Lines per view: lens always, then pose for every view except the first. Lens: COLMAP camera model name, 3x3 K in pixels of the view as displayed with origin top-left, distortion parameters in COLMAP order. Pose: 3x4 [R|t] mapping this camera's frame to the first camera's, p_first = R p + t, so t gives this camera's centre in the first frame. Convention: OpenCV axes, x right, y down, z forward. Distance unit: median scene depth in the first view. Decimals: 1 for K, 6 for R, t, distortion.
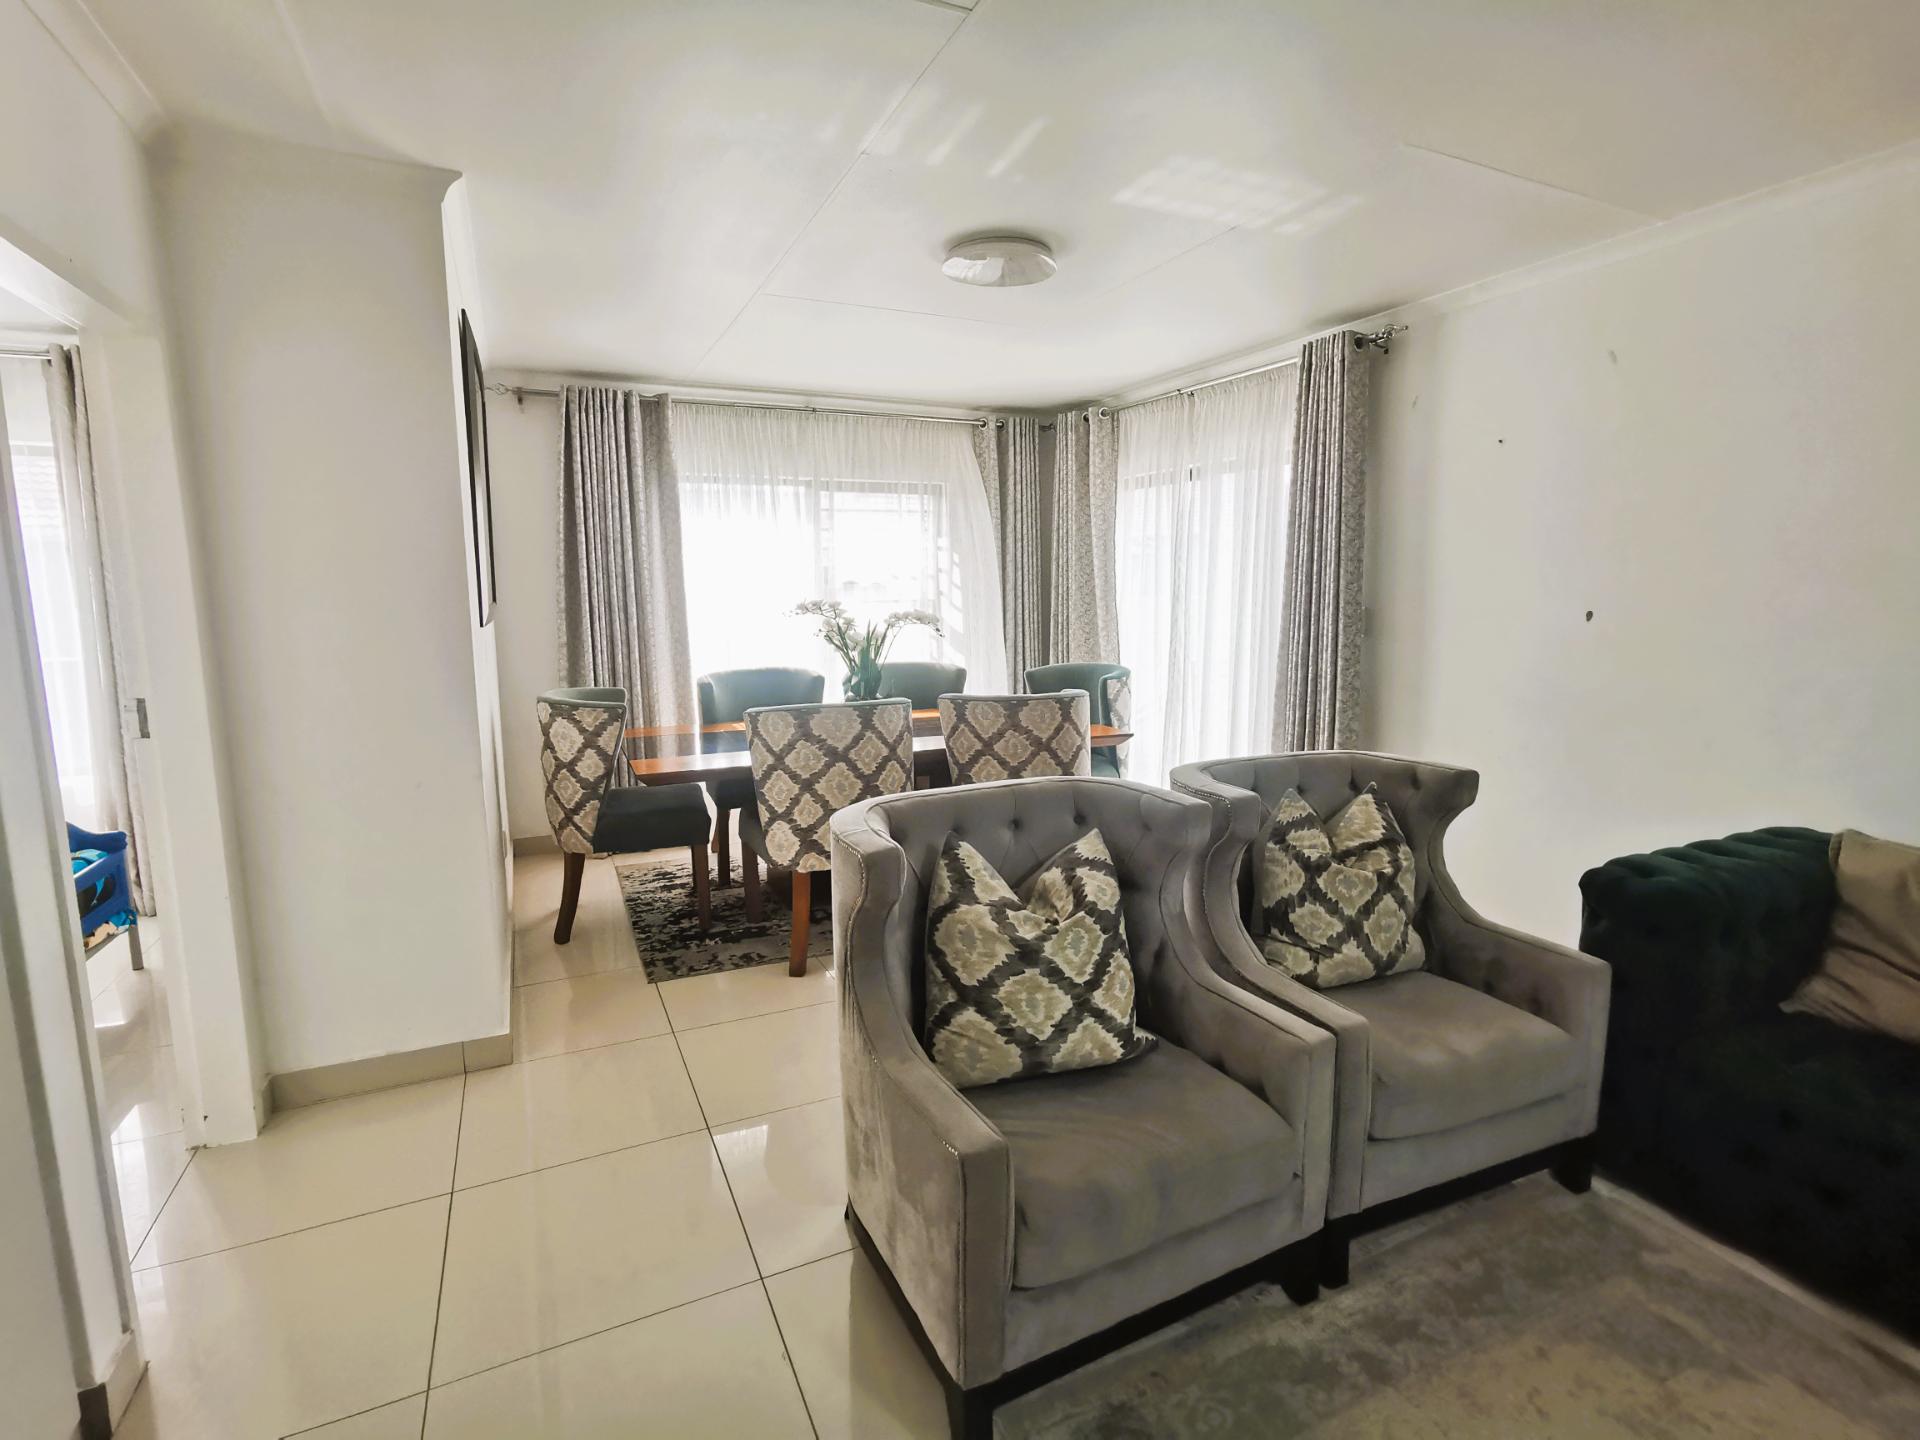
lens RADIAL K [[921.4, 0, 970.1], [0, 921.4, 713.7], [0, 0, 1]] dist [-0.010949, 0.013990]
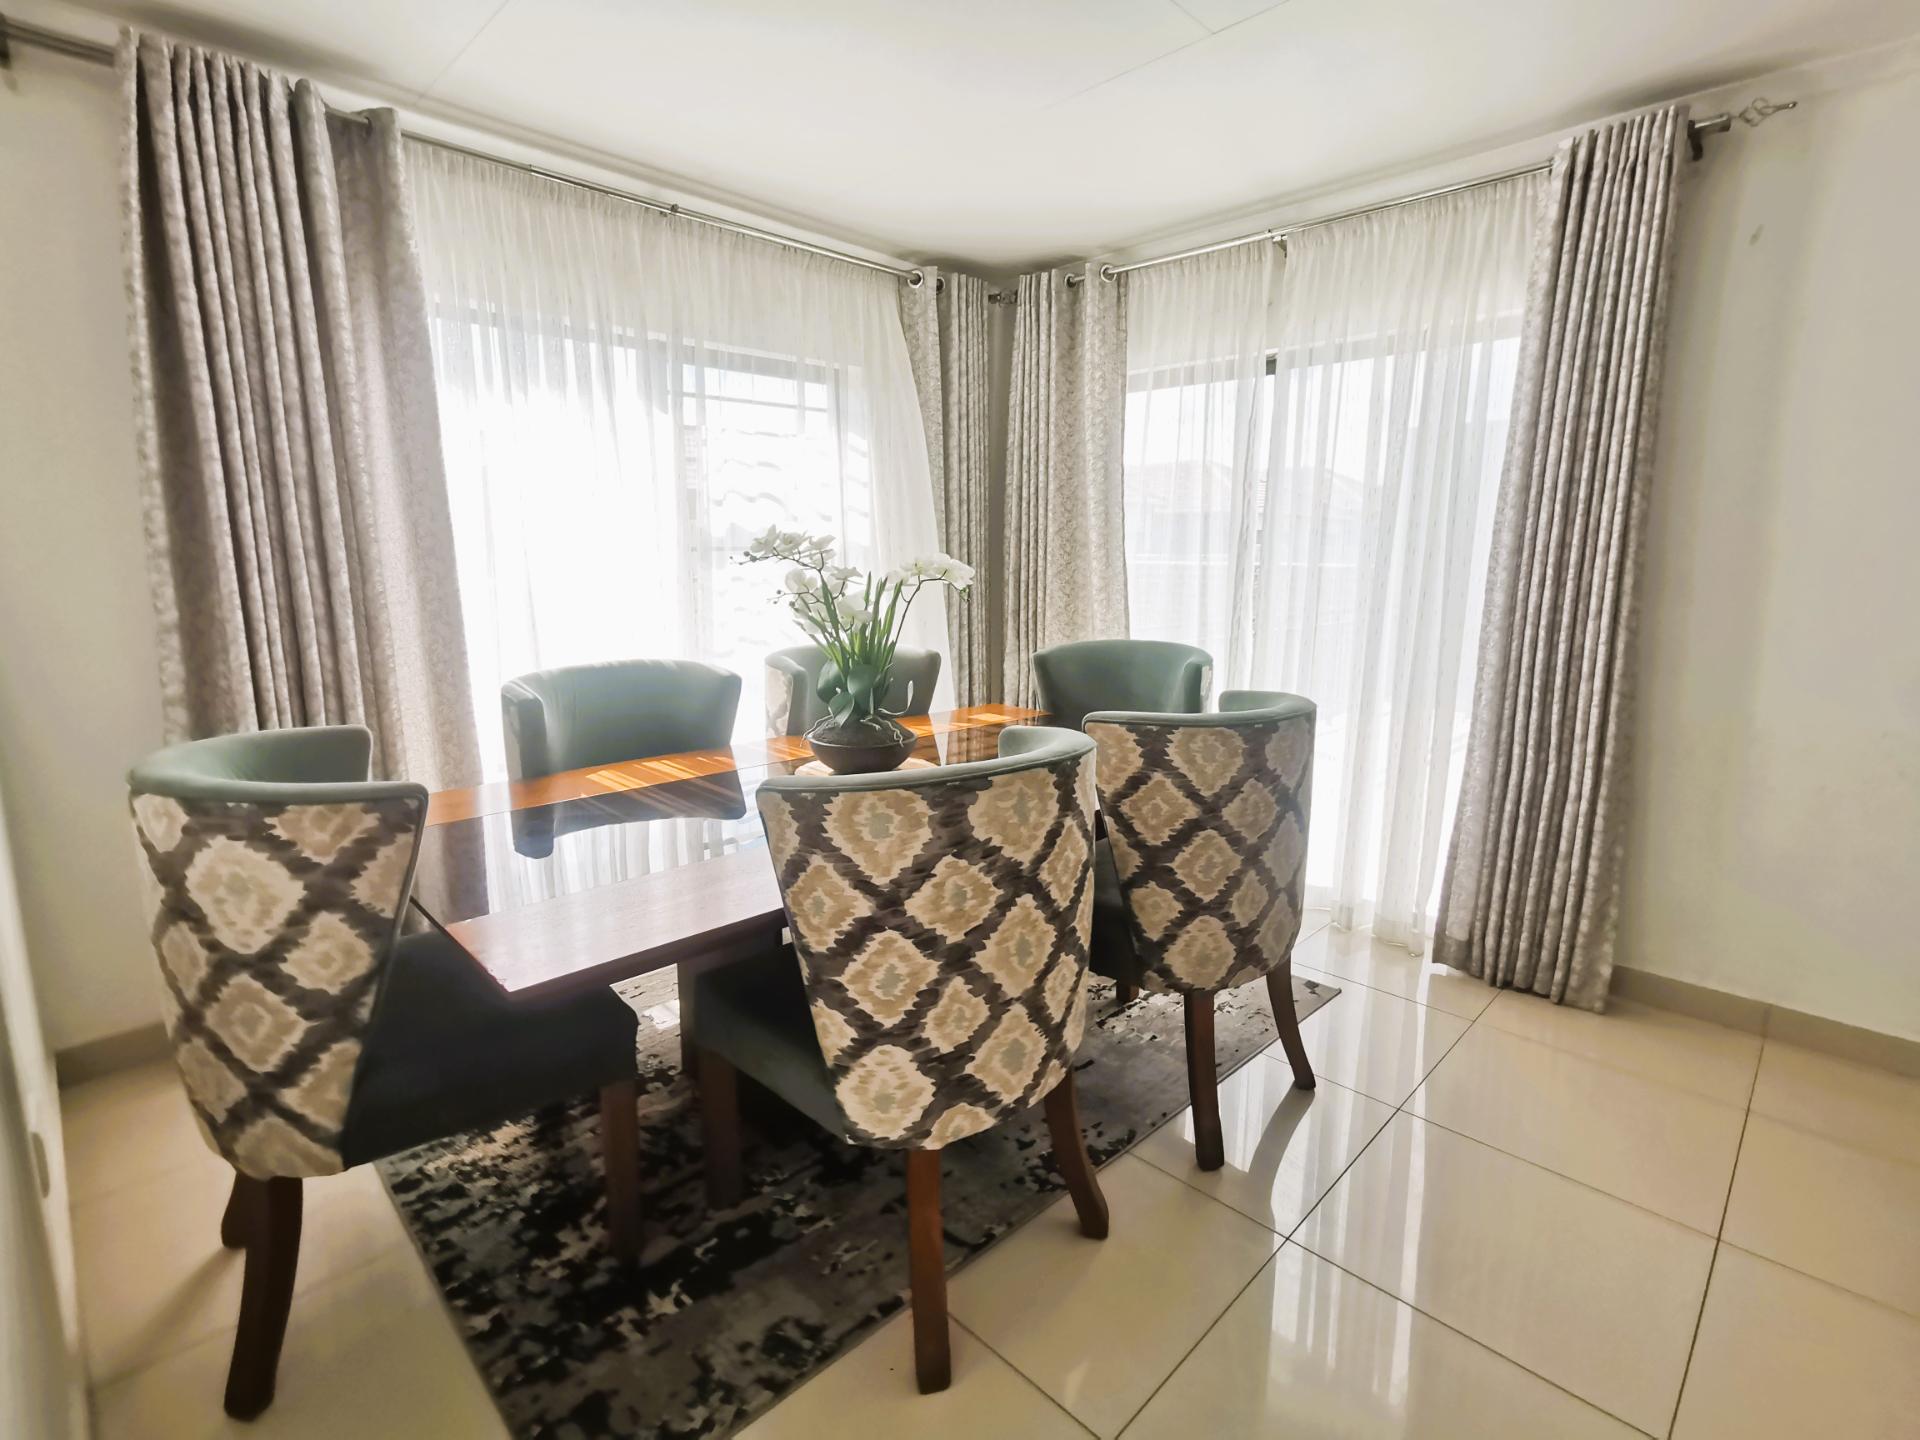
lens RADIAL K [[921.4, 0, 968.7], [0, 921.4, 709.3], [0, 0, 1]] dist [-0.010949, 0.013990]
pose [[0.942435, -0.047418, 0.331010, -0.284830], [0.036582, 0.998573, 0.038895, -0.048821], [-0.332382, -0.024547, 0.942825, 0.559548]]
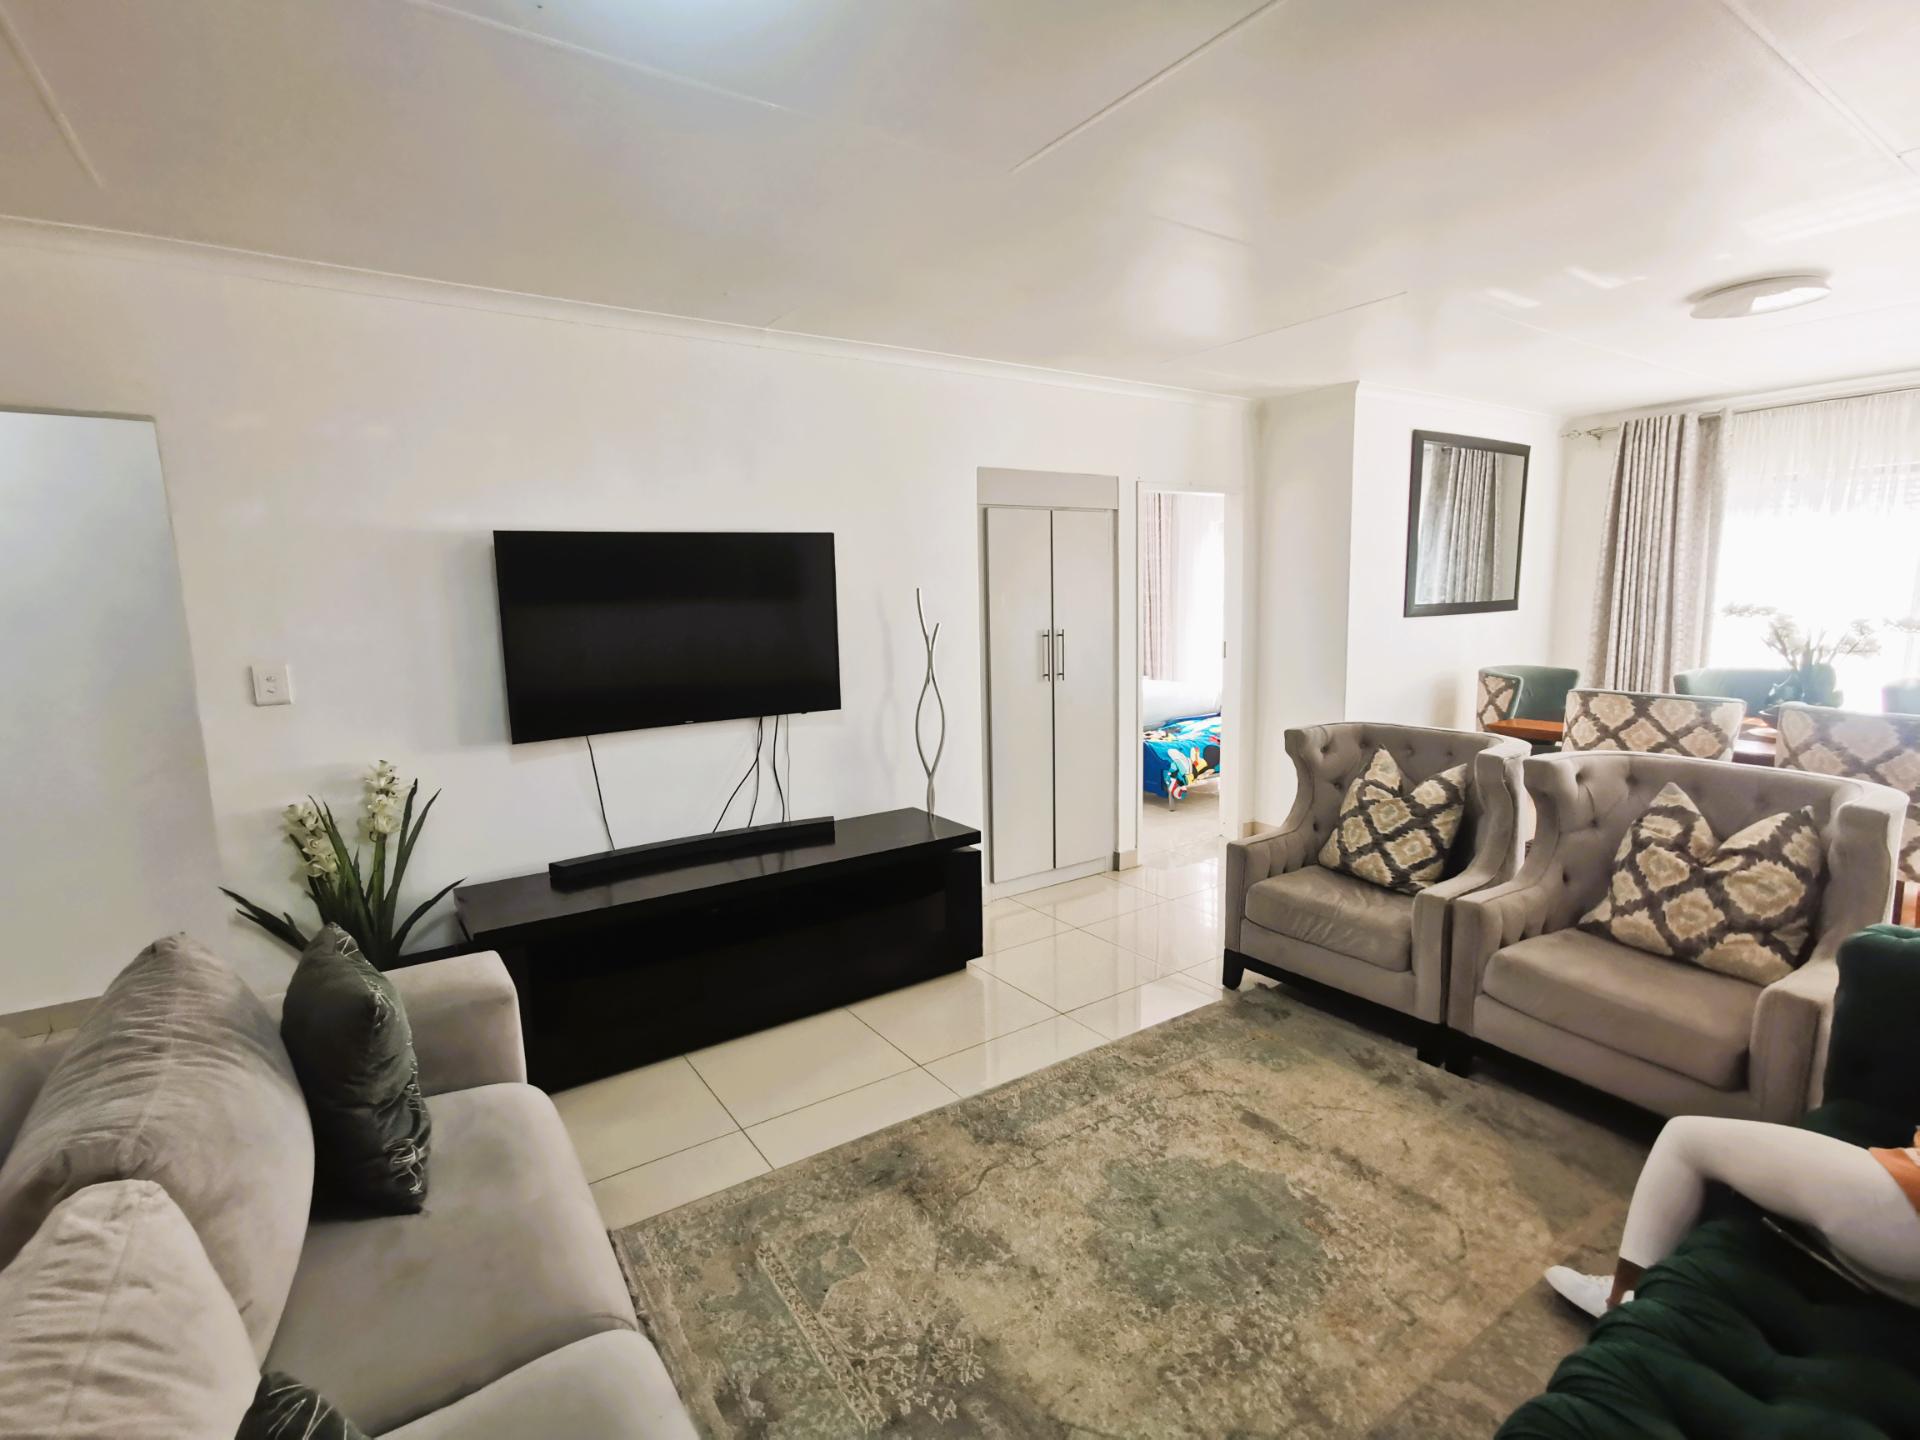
lens RADIAL K [[921.4, 0, 956.6], [0, 921.4, 715.3], [0, 0, 1]] dist [-0.010949, 0.013990]
pose [[0.153166, 0.142158, -0.977922, 0.851573], [-0.117615, 0.985187, 0.124793, -0.026235], [0.981176, 0.095904, 0.167617, -0.053224]]
